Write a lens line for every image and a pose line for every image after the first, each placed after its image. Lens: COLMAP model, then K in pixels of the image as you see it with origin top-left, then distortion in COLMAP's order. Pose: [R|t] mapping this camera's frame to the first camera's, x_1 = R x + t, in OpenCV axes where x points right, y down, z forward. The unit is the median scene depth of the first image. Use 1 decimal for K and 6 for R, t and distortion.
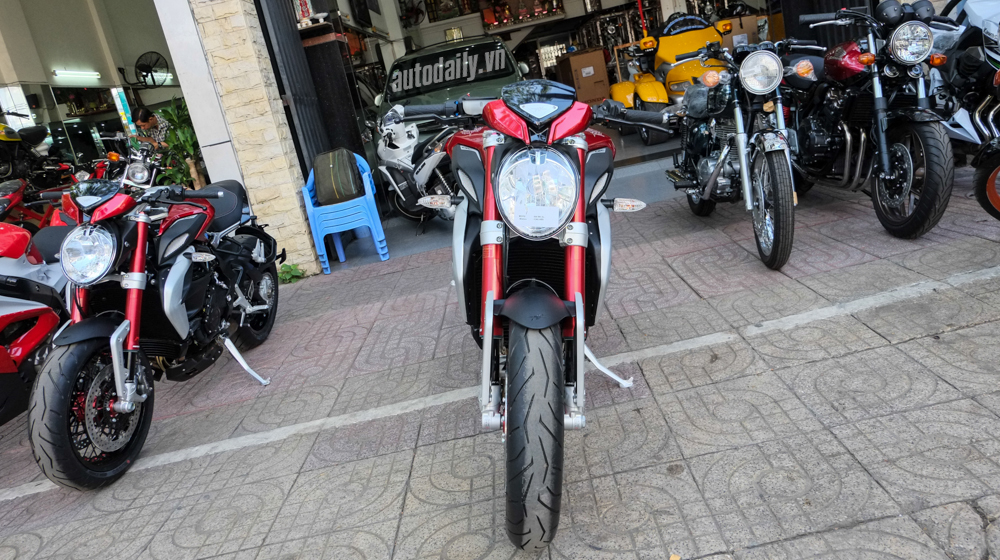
lens RADIAL K [[768.7, 0, 528.7], [0, 768.7, 331.8], [0, 0, 1]] dist [-0.052924, 0.083084]
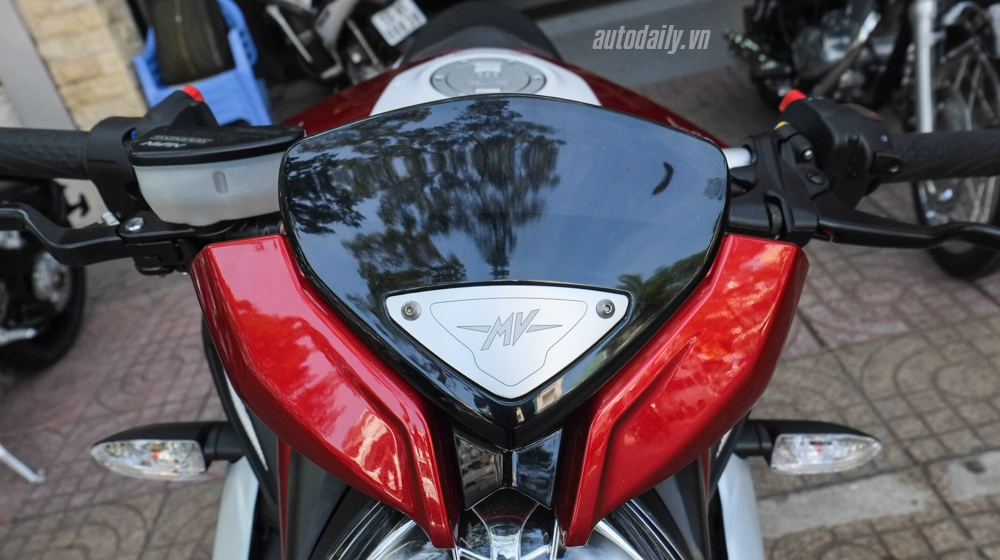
lens RADIAL K [[710.6, 0, 500.0], [0, 710.6, 280.0], [0, 0, 1]] dist [-0.029430, 0.035654]
pose [[0.999920, -0.010878, -0.006453, 0.006834], [0.012151, 0.967773, 0.251530, -0.181869], [0.003509, -0.251588, 0.967828, 0.465113]]
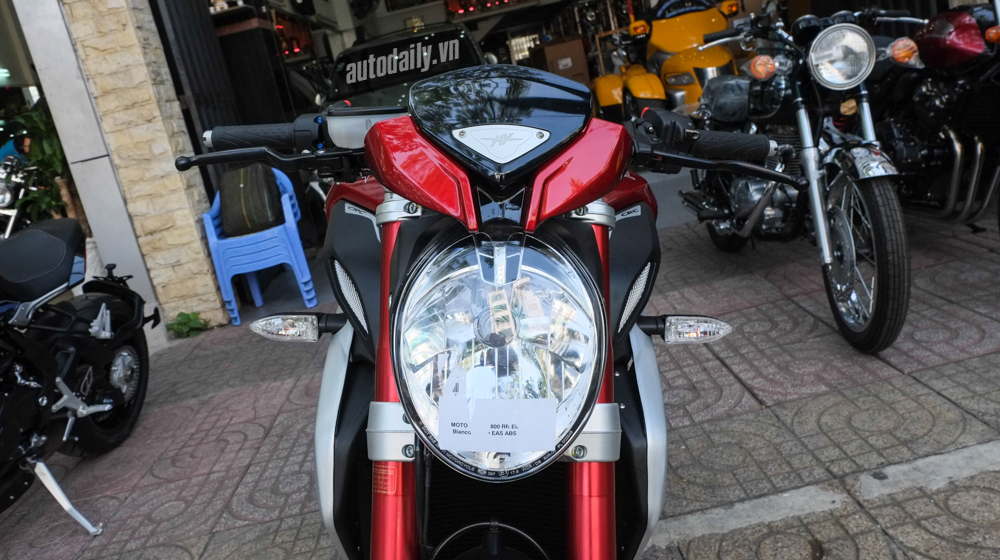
lens RADIAL K [[710.6, 0, 500.0], [0, 710.6, 280.0], [0, 0, 1]] dist [-0.029430, 0.035654]
pose [[0.999946, -0.009161, -0.004829, 0.007415], [0.008979, 0.999295, -0.036456, -0.110452], [0.005160, 0.036410, 0.999324, 0.343188]]
